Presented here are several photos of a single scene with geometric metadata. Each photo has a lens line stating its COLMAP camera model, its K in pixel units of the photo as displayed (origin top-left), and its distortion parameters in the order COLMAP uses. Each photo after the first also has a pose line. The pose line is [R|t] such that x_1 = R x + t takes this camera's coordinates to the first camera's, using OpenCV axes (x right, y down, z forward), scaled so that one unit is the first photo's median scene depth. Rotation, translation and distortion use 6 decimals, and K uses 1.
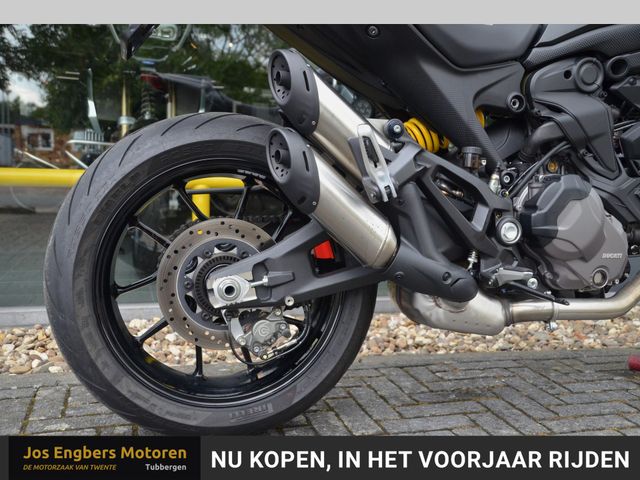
lens RADIAL K [[722.9, 0, 319.4], [0, 722.9, 250.6], [0, 0, 1]] dist [-0.122626, 0.459106]
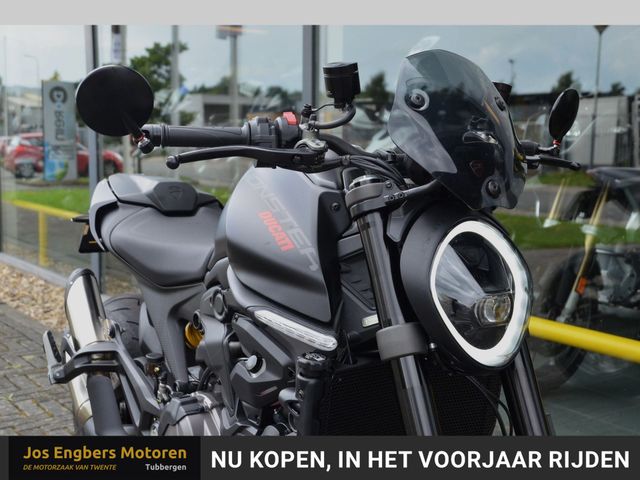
lens RADIAL K [[814.2, 0, 320.0], [0, 814.2, 240.0], [0, 0, 1]] dist [0.062572, 0.092481]
pose [[0.309713, 0.068207, -0.948380, 1.484930], [-0.111767, 0.993121, 0.034925, -0.388712], [0.944238, 0.095180, 0.315206, 0.774642]]
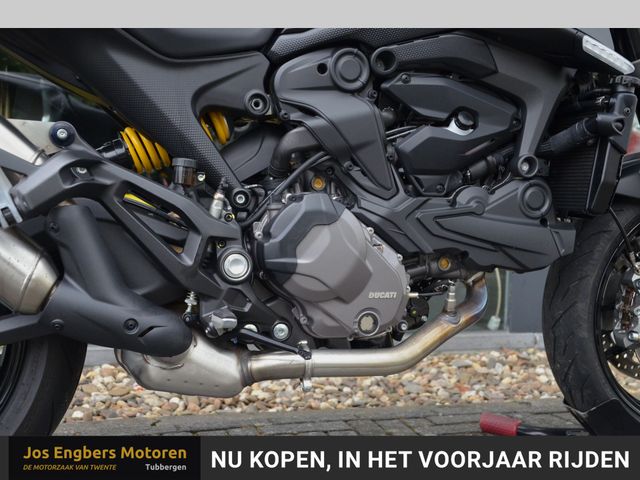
lens RADIAL K [[814.2, 0, 320.0], [0, 814.2, 240.0], [0, 0, 1]] dist [0.062572, 0.092481]
pose [[0.999448, -0.001578, 0.033191, 0.313537], [0.003194, 0.998809, -0.048686, -0.010169], [-0.033074, 0.048765, 0.998263, 0.100865]]
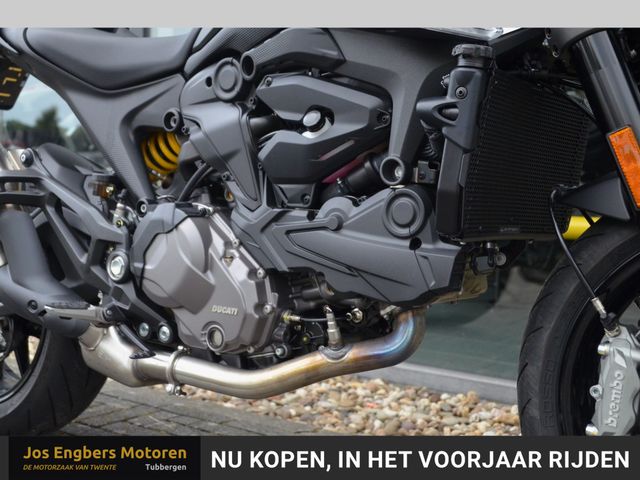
lens RADIAL K [[814.2, 0, 320.0], [0, 814.2, 240.0], [0, 0, 1]] dist [0.062572, 0.092481]
pose [[0.620245, 0.033882, -0.783676, 1.160031], [-0.105015, 0.993660, -0.040154, -0.042901], [0.777347, 0.107203, 0.619870, 0.542868]]
